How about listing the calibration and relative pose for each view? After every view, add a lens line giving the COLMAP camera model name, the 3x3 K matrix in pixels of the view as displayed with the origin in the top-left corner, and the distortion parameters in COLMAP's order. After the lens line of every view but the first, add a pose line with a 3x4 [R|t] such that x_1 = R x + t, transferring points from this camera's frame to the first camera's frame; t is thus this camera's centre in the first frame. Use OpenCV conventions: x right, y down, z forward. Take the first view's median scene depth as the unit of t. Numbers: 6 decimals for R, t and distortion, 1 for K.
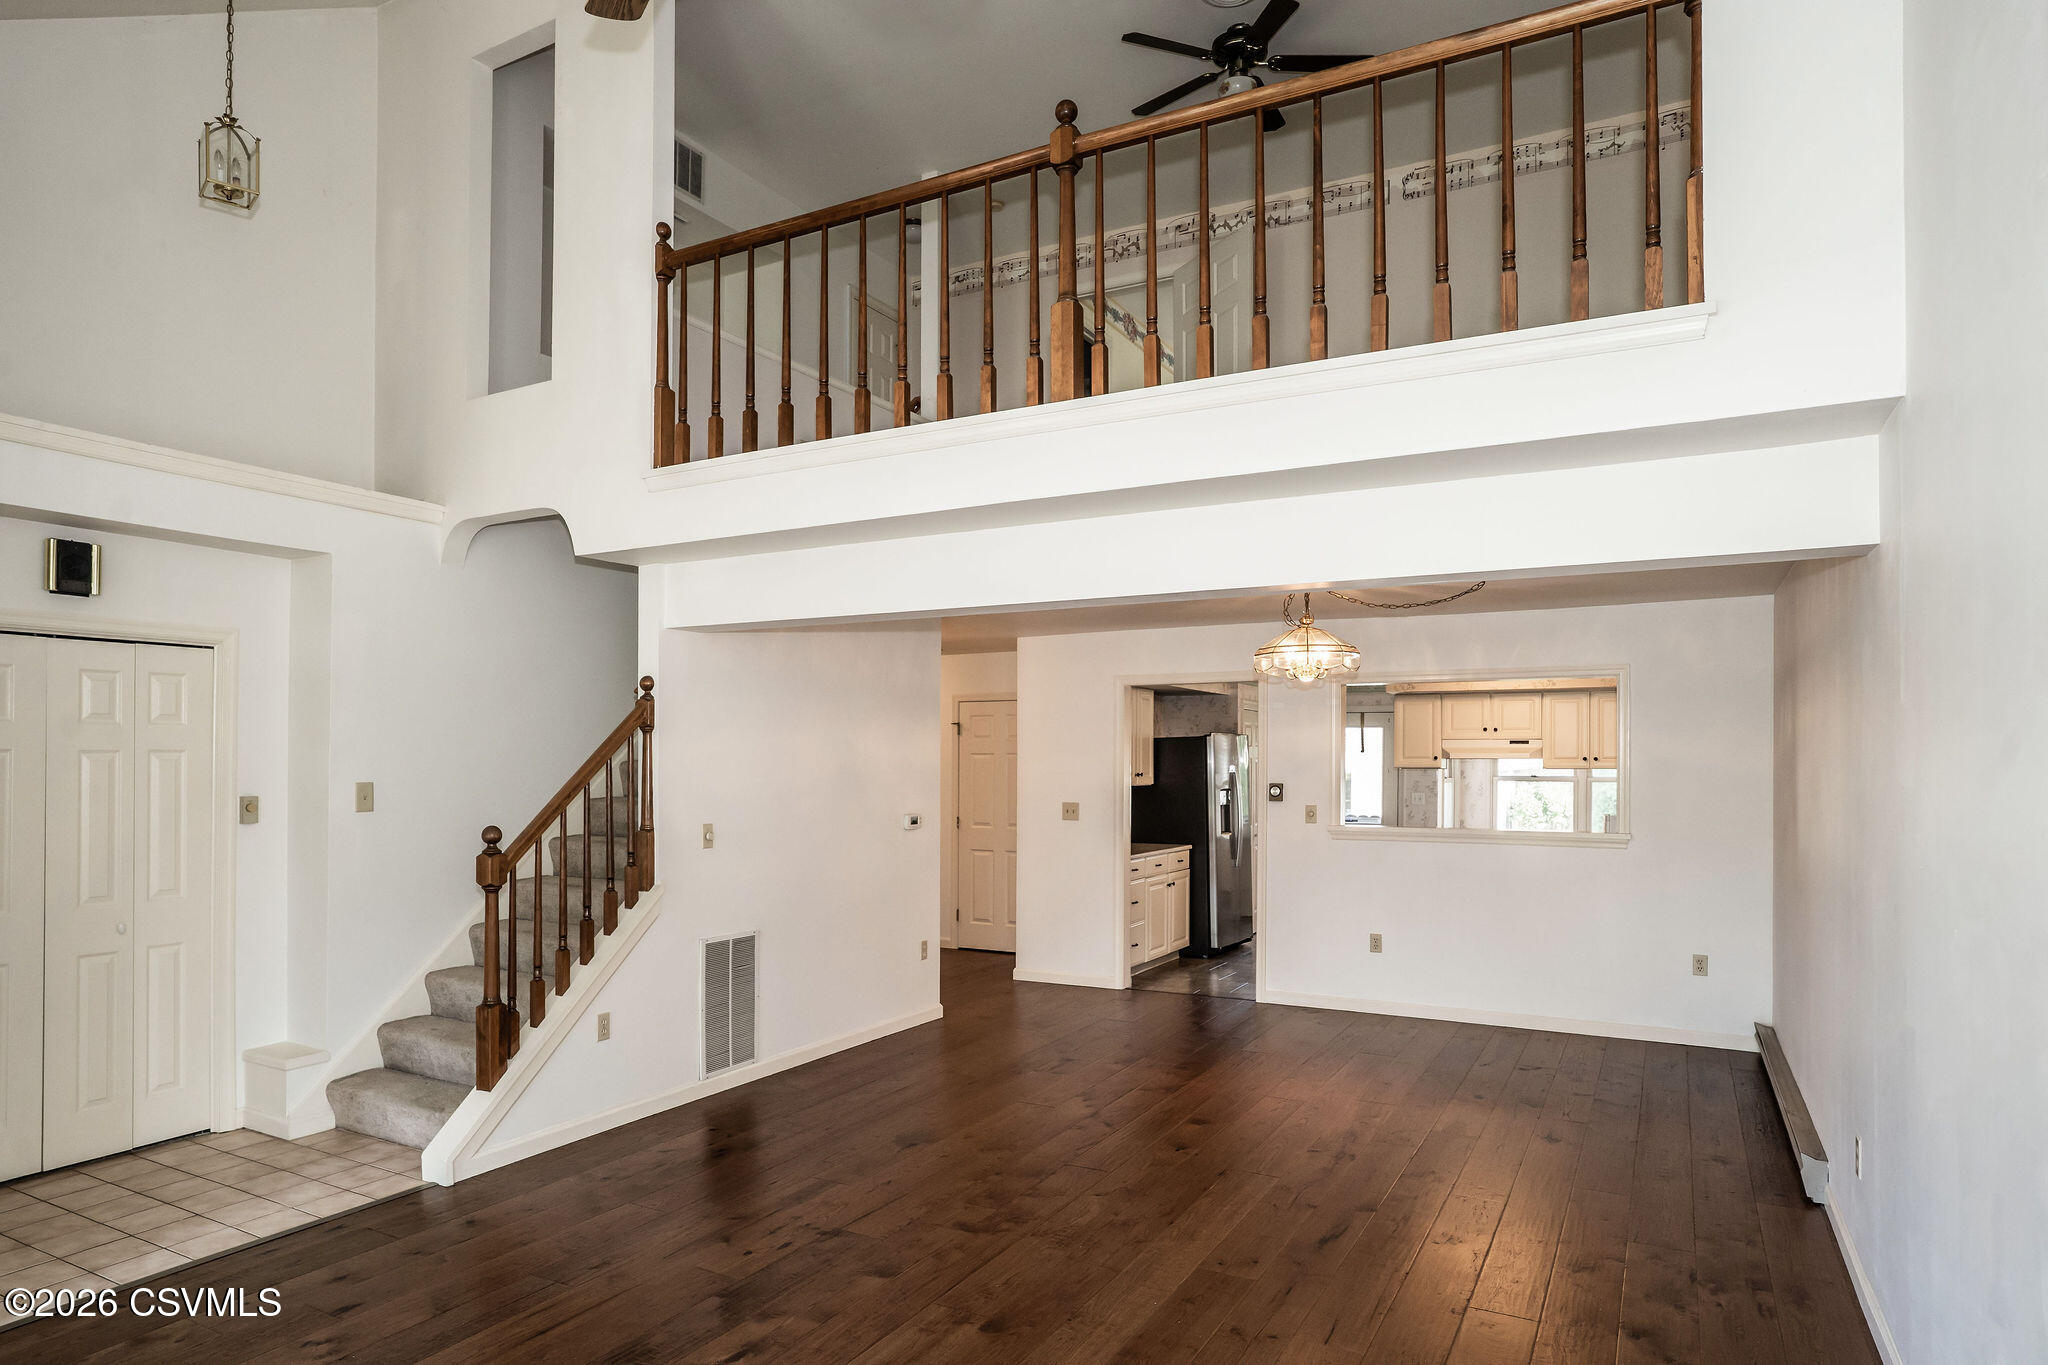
lens RADIAL K [[1190.2, 0, 976.6], [0, 1190.2, 762.7], [0, 0, 1]] dist [-0.061361, 0.035383]
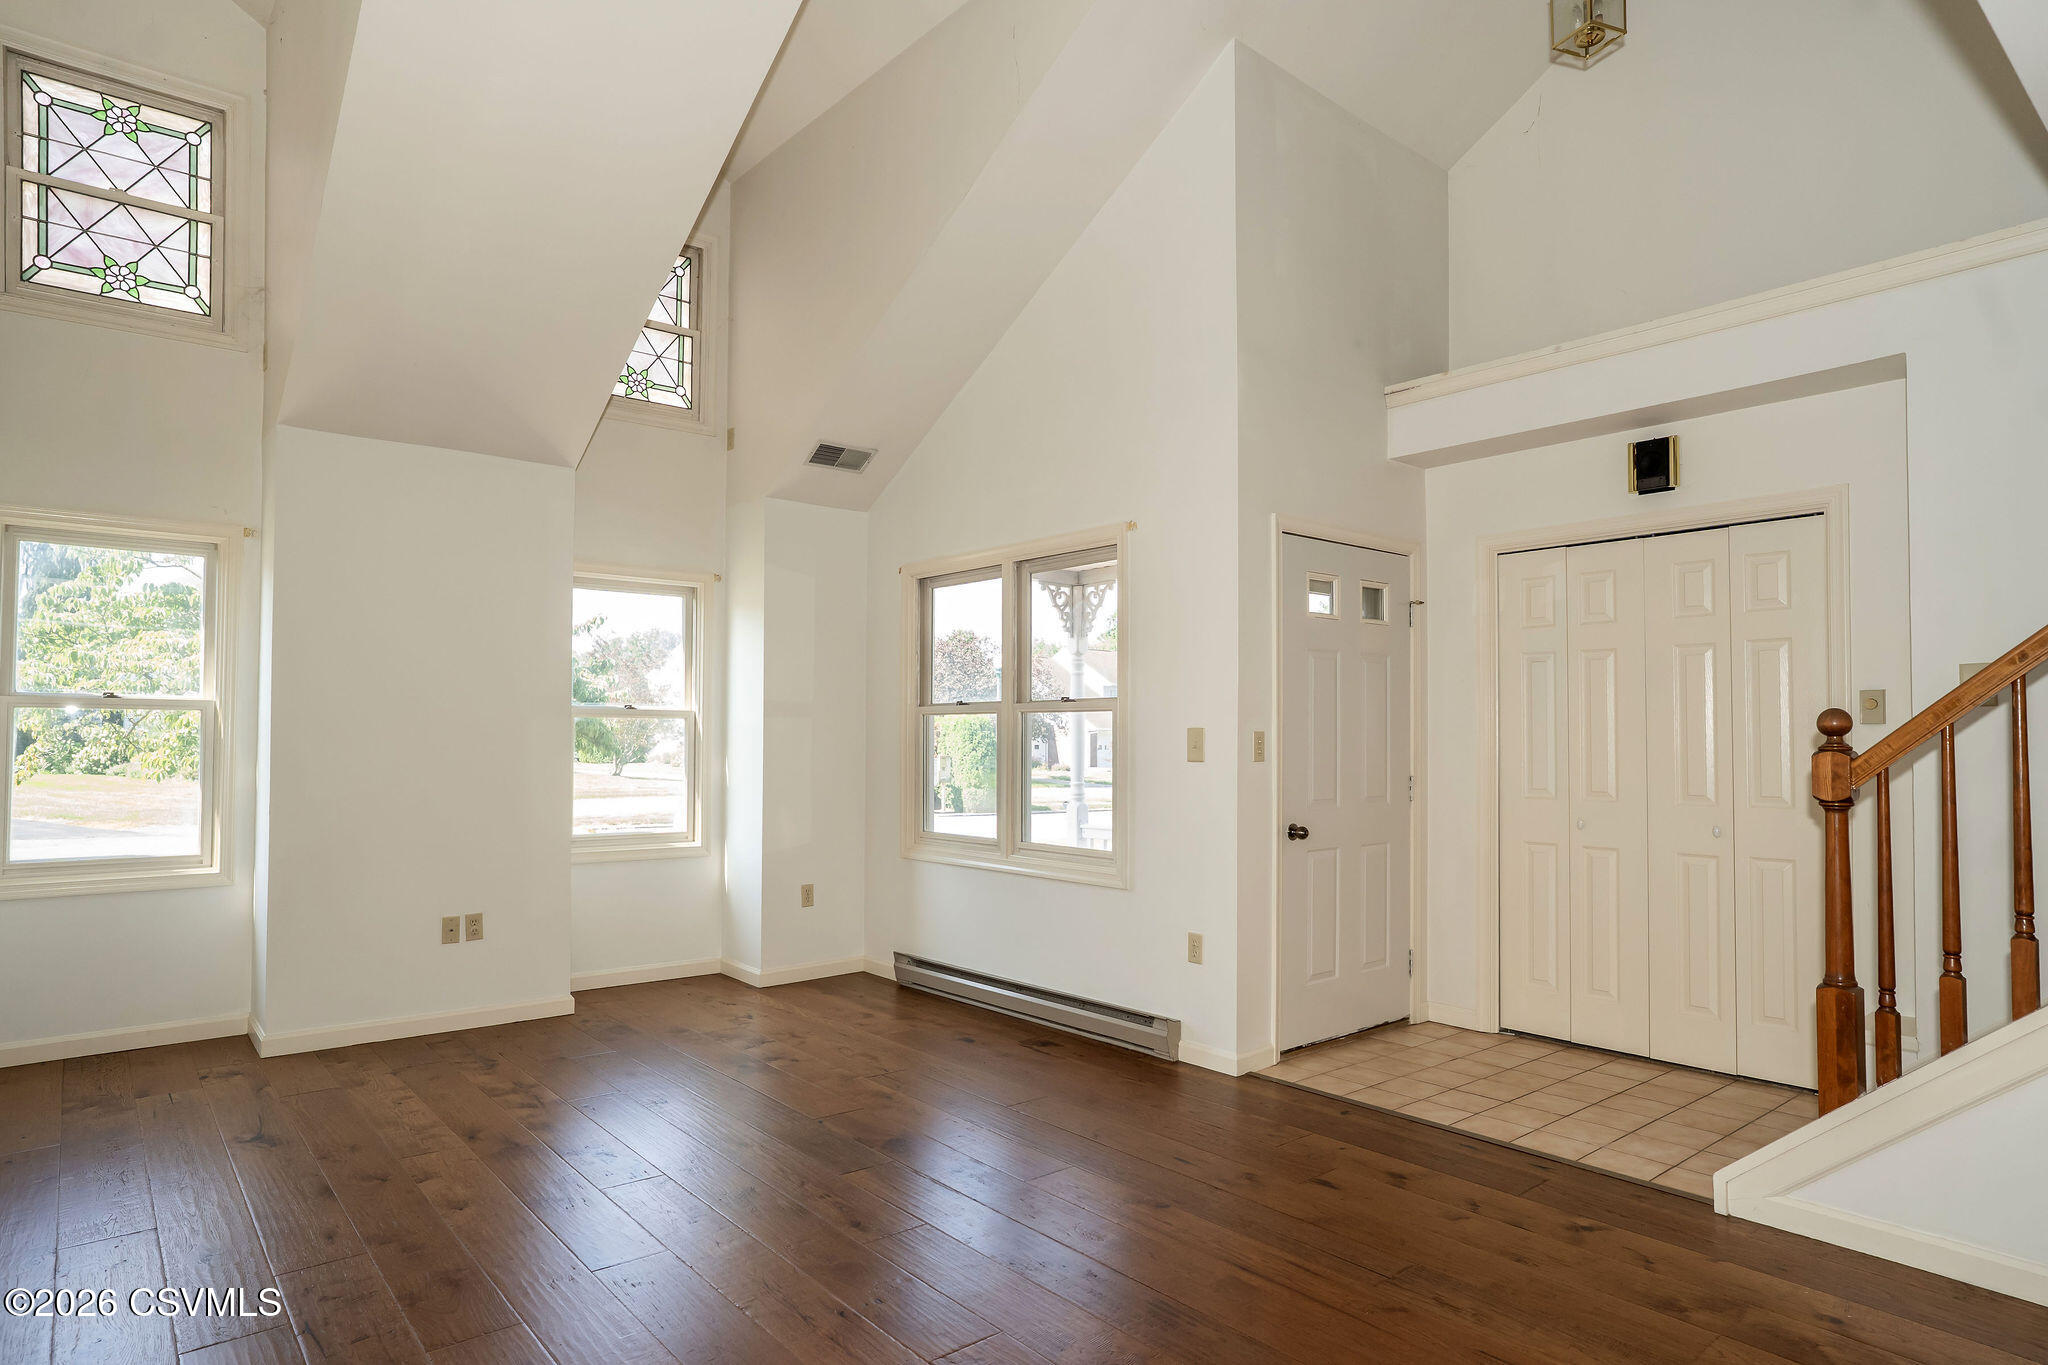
lens RADIAL K [[1156.7, 0, 1009.5], [0, 1156.7, 696.2], [0, 0, 1]] dist [-0.050032, 0.035463]
pose [[-0.340600, -0.037338, -0.939467, 0.326693], [-0.001976, 0.999237, -0.038997, 0.070843], [0.940206, -0.011426, -0.340414, 0.772219]]
